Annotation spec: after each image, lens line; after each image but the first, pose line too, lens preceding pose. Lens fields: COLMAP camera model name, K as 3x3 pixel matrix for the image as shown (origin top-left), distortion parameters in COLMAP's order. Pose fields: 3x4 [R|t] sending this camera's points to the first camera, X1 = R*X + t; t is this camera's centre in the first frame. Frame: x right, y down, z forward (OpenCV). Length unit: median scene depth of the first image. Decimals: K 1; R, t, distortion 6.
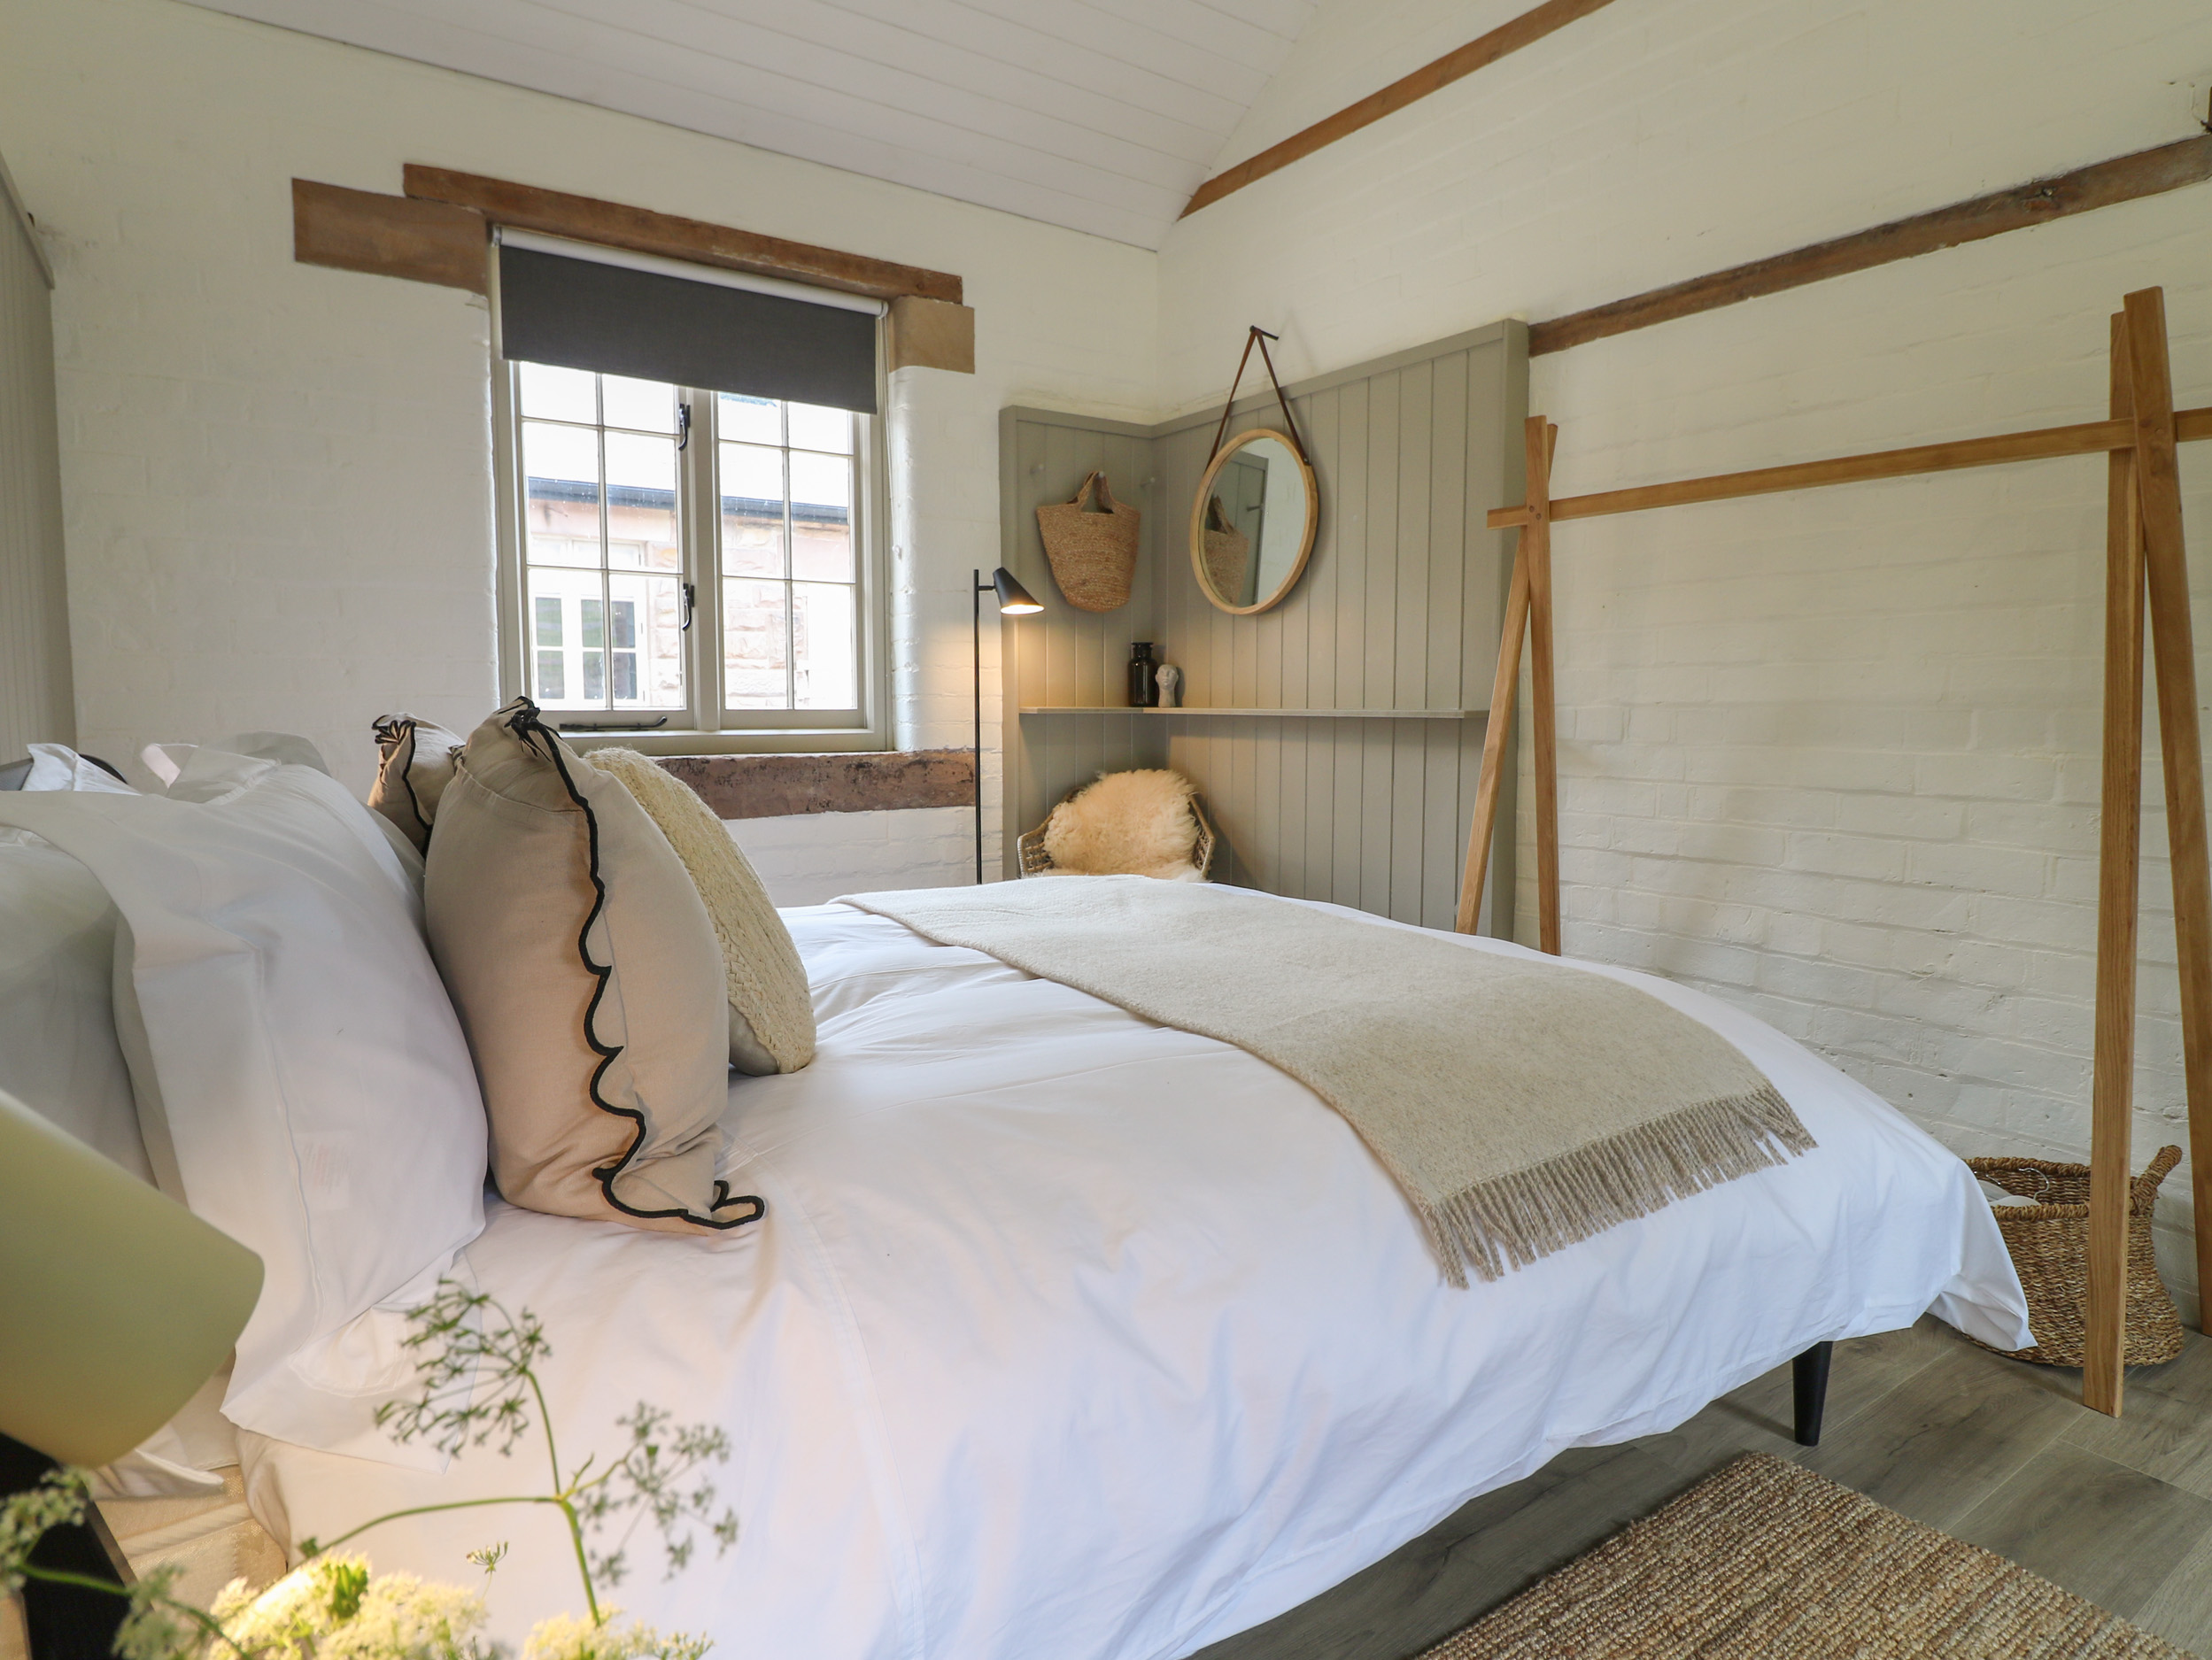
lens RADIAL K [[1276.6, 0, 1108.0], [0, 1276.6, 817.4], [0, 0, 1]] dist [0.000976, -0.021136]
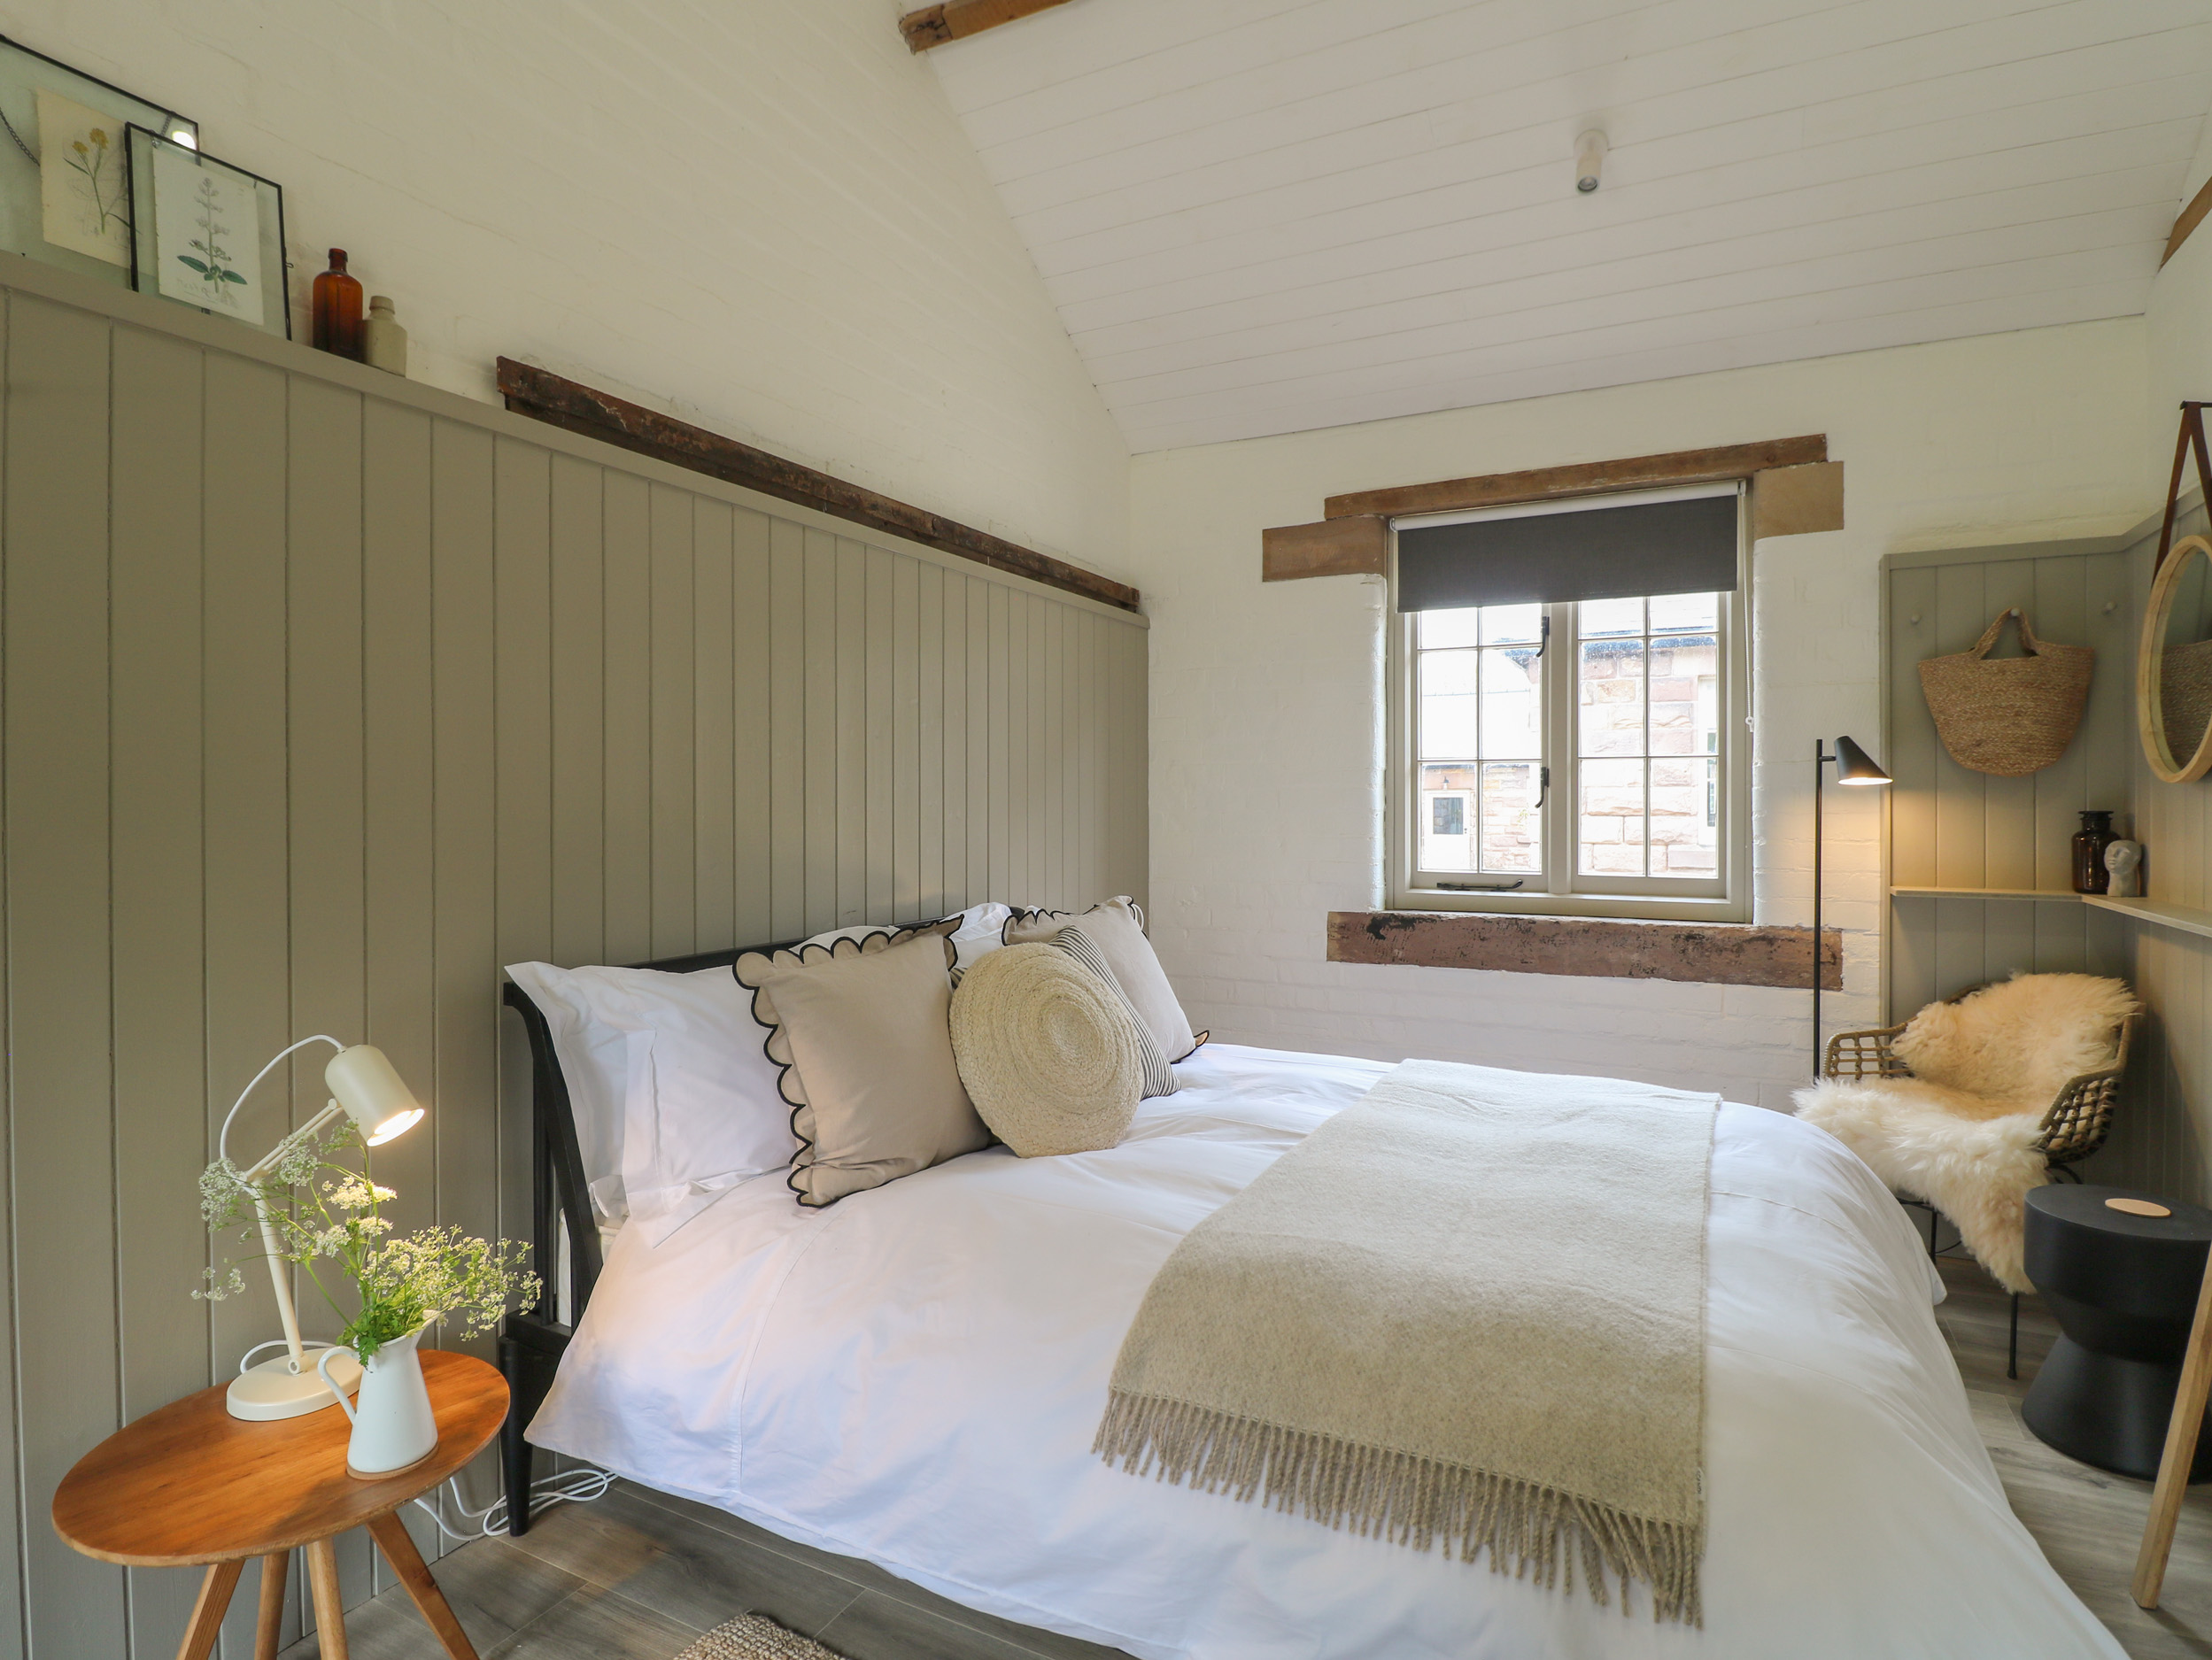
lens RADIAL K [[1174.3, 0, 1075.5], [0, 1174.3, 814.0], [0, 0, 1]] dist [0.002263, -0.014721]
pose [[0.450706, 0.007203, -0.892643, 0.417992], [-0.073180, 0.996900, -0.028905, -0.074748], [0.889668, 0.078351, 0.449836, 0.131386]]
